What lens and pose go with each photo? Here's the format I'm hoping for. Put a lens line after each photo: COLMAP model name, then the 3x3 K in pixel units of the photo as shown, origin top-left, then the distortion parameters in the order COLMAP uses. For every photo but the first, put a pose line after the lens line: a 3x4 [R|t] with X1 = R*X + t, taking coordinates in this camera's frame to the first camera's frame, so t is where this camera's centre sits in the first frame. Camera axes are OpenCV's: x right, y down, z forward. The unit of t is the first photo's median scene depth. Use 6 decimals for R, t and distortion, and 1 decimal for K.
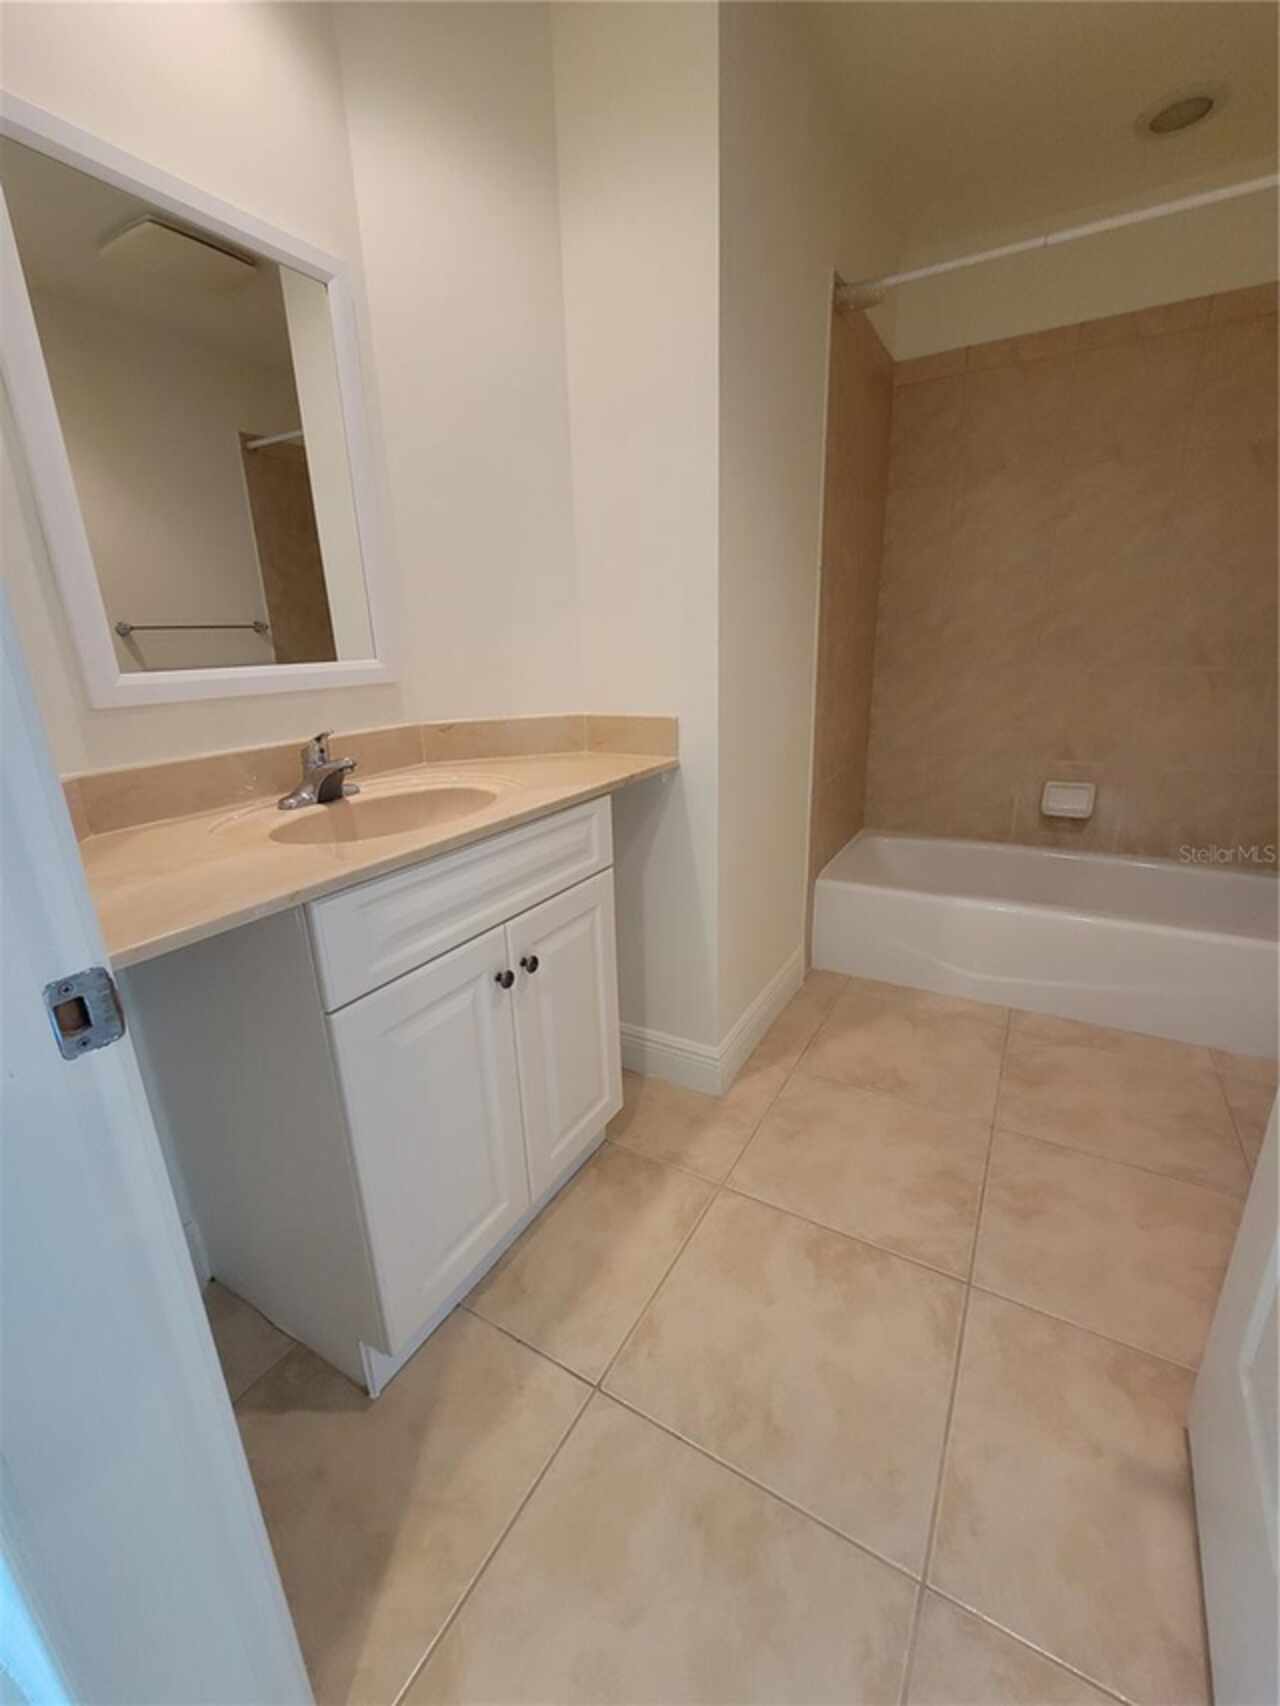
lens RADIAL K [[699.3, 0, 638.5], [0, 699.3, 851.5], [0, 0, 1]] dist [-0.000554, -0.001697]
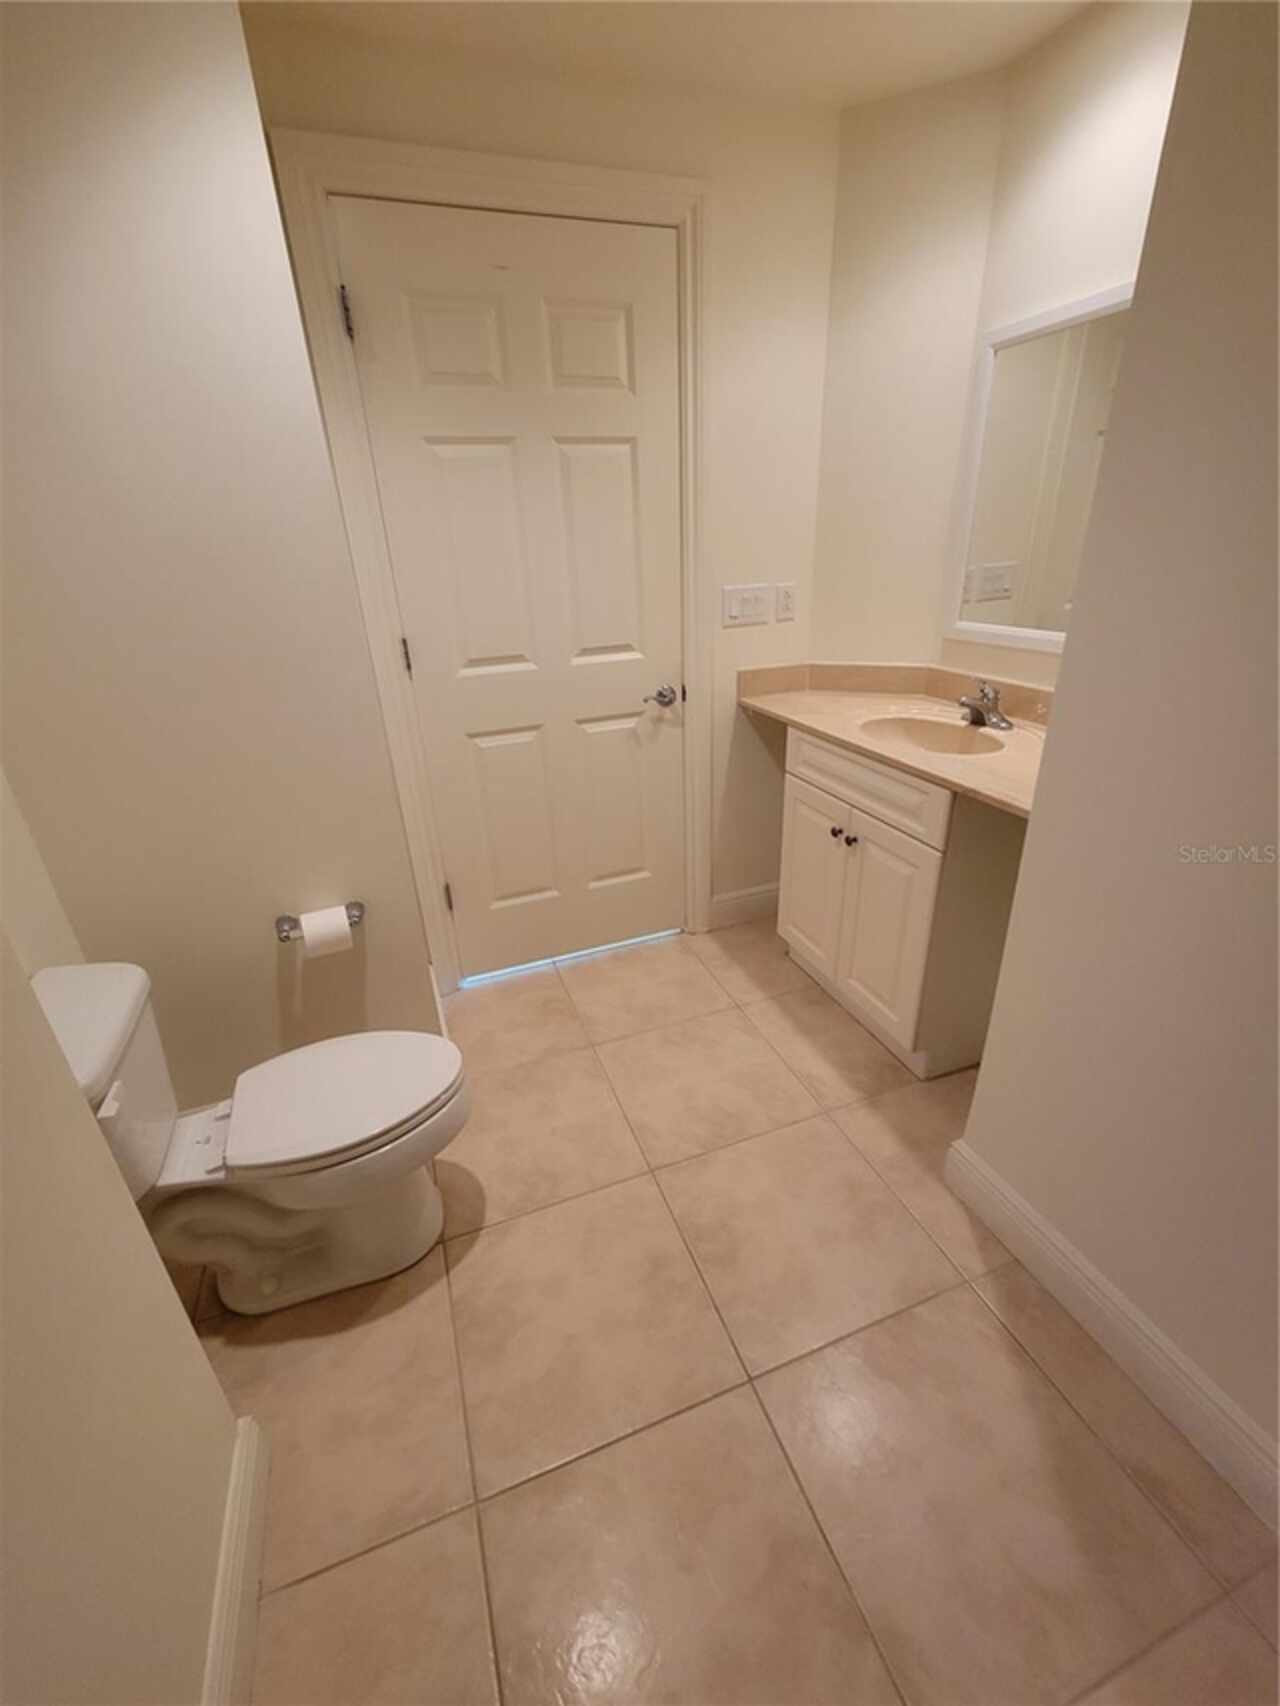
lens RADIAL K [[699.3, 0, 637.8], [0, 699.3, 855.3], [0, 0, 1]] dist [-0.000554, -0.001697]
pose [[-0.633715, 0.372703, -0.677863, 1.069132], [-0.165273, 0.790817, 0.589316, -0.576498], [0.755705, 0.485491, -0.439554, 1.173801]]
